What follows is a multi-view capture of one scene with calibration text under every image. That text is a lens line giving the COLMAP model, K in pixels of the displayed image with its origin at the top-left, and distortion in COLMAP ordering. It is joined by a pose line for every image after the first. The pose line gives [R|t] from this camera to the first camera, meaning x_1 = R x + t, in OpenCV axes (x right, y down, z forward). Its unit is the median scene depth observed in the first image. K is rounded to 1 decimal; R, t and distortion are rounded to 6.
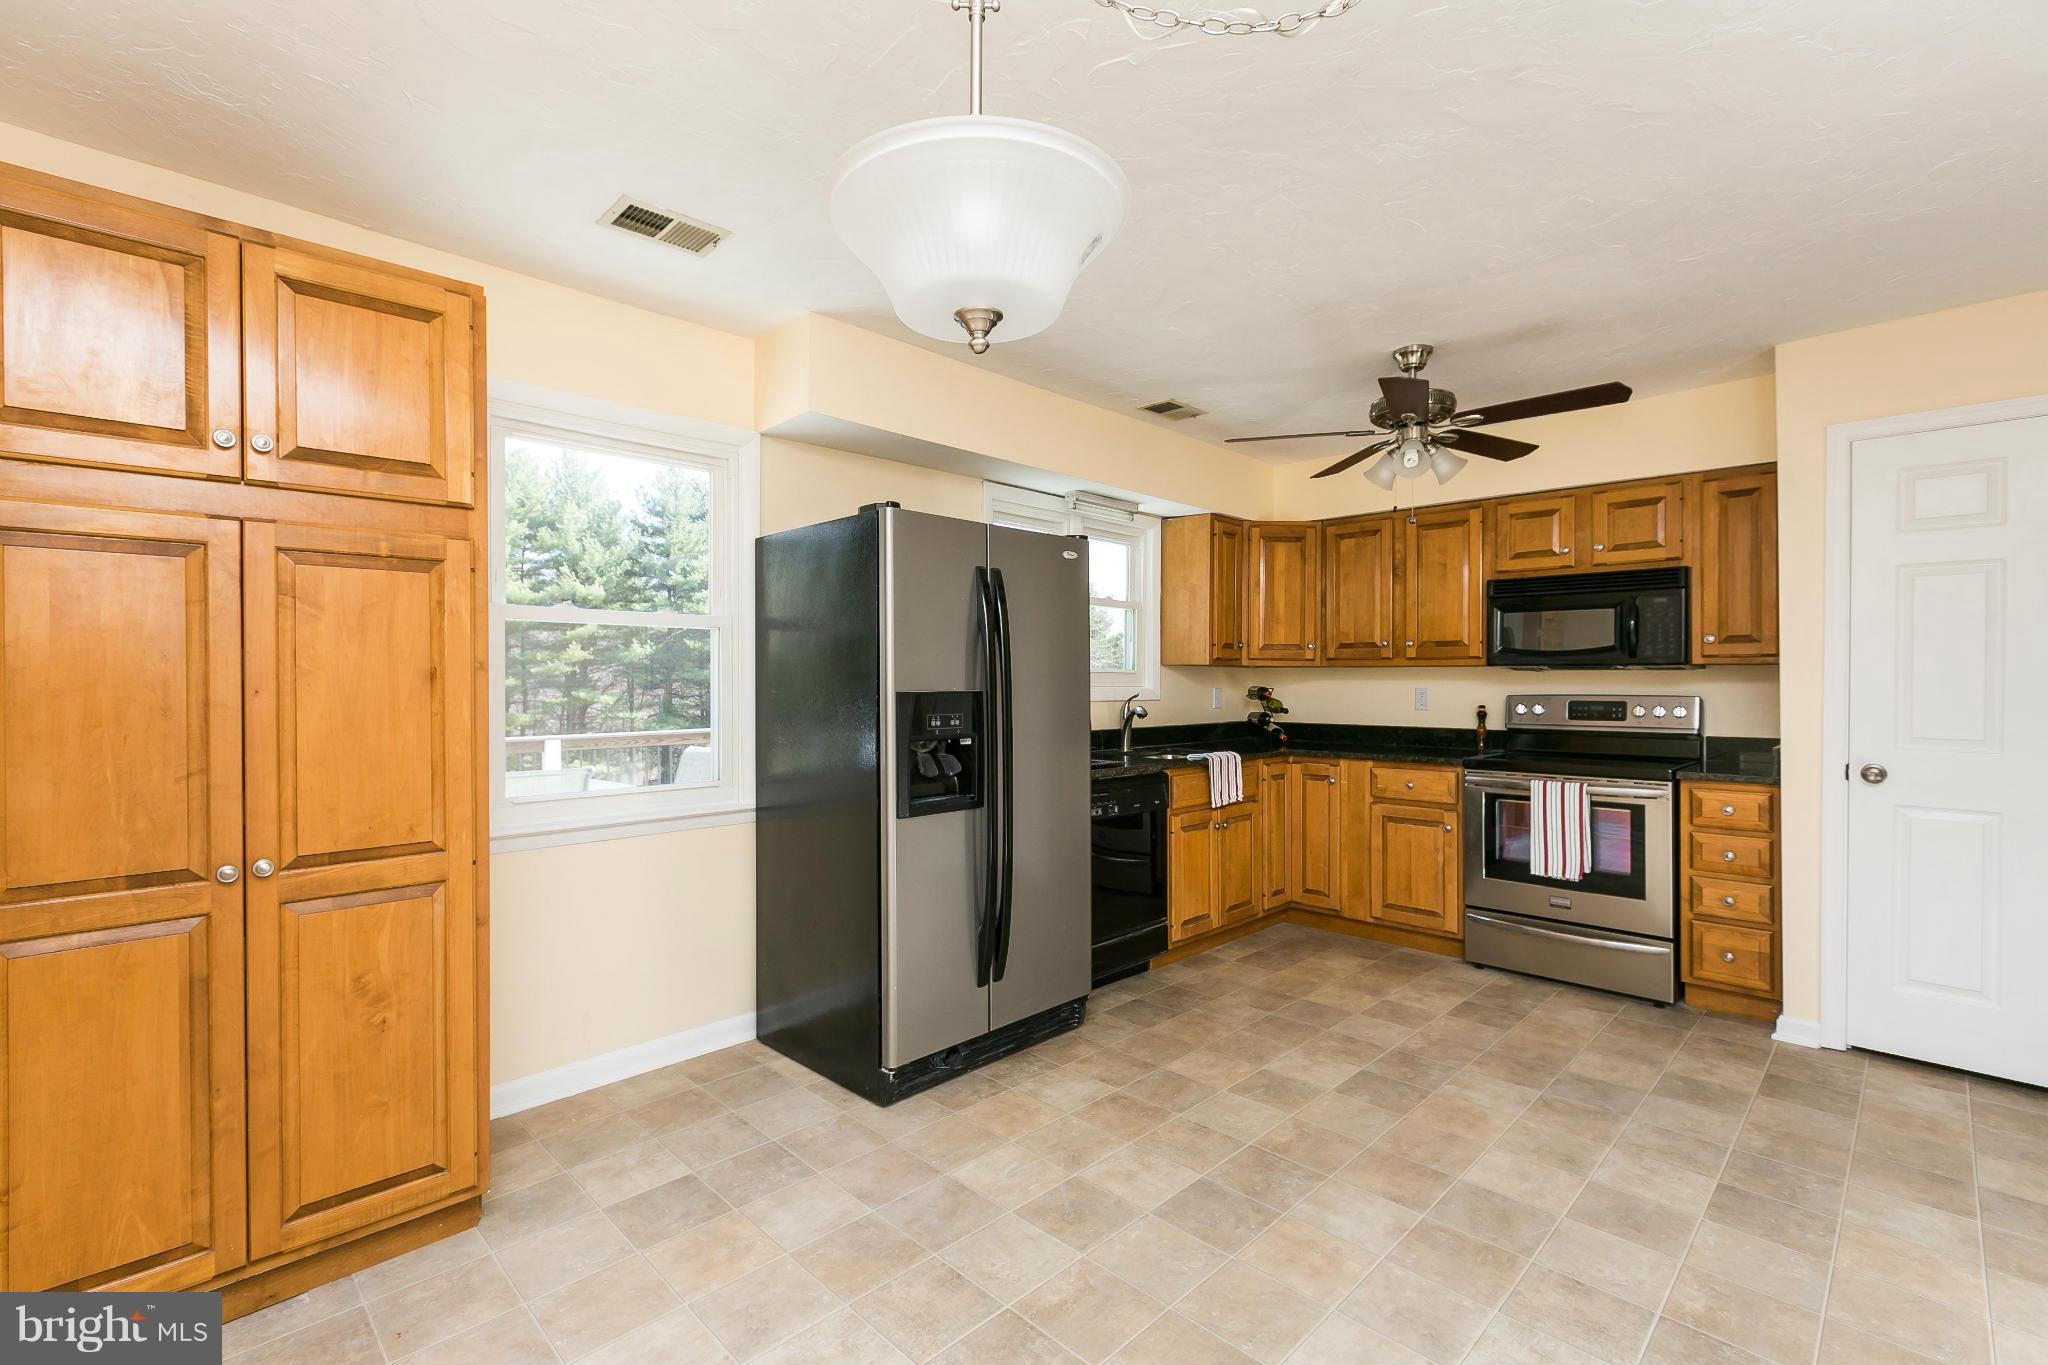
lens RADIAL K [[910.2, 0, 1013.0], [0, 910.2, 680.2], [0, 0, 1]] dist [0.017847, 0.000032]
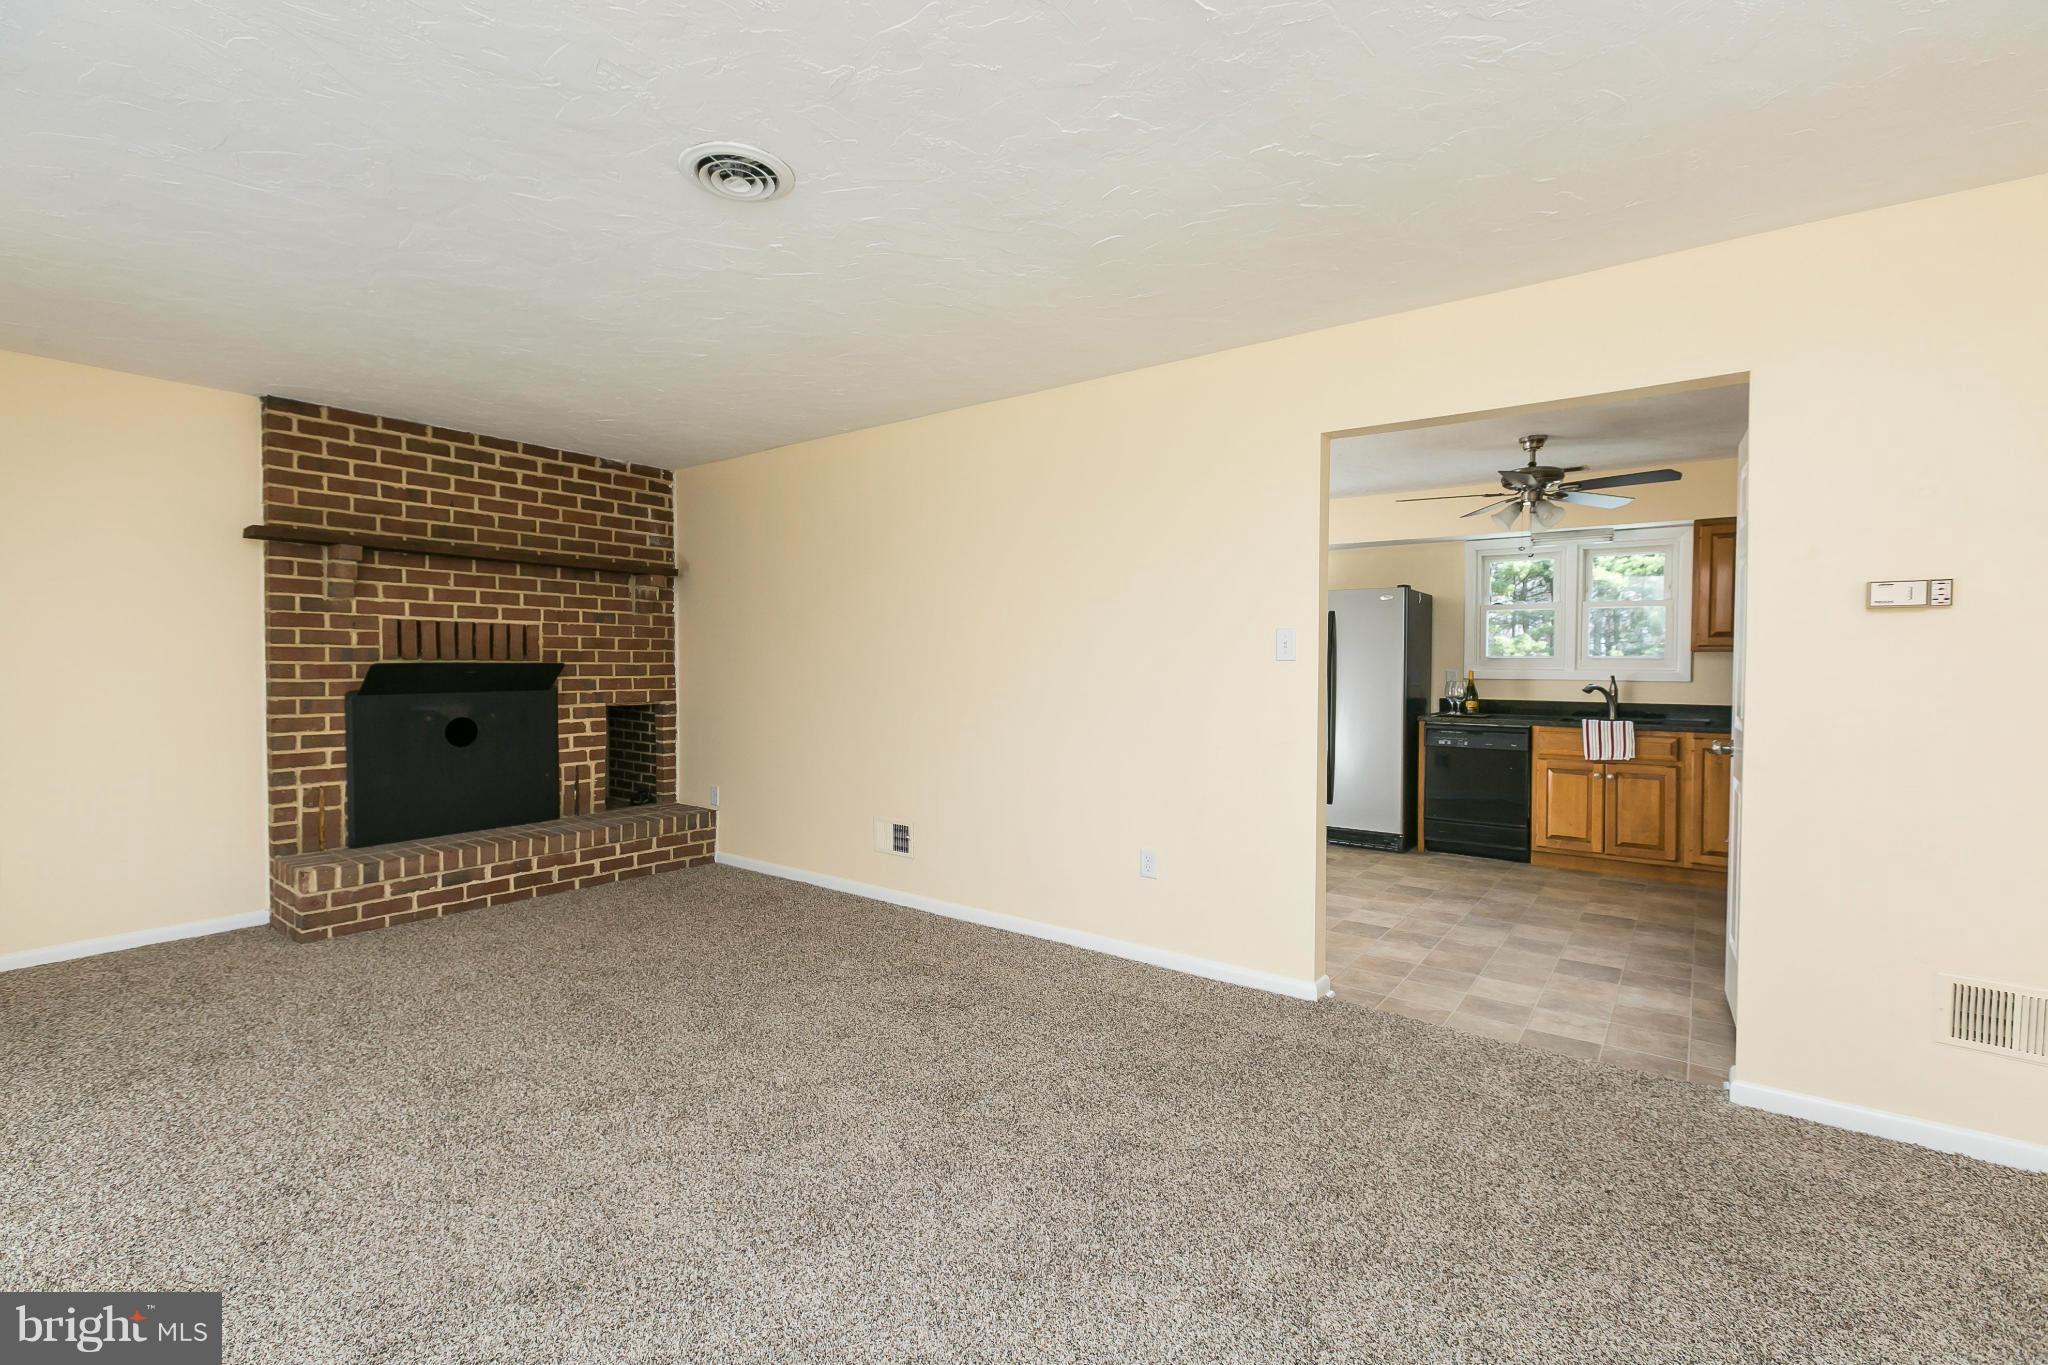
lens RADIAL K [[910.2, 0, 1013.0], [0, 910.2, 680.2], [0, 0, 1]] dist [0.017847, 0.000032]
pose [[0.126619, 0.022078, -0.991706, 1.799383], [-0.005337, 0.999753, 0.021576, -0.001433], [0.991937, 0.002561, 0.126706, -0.005695]]
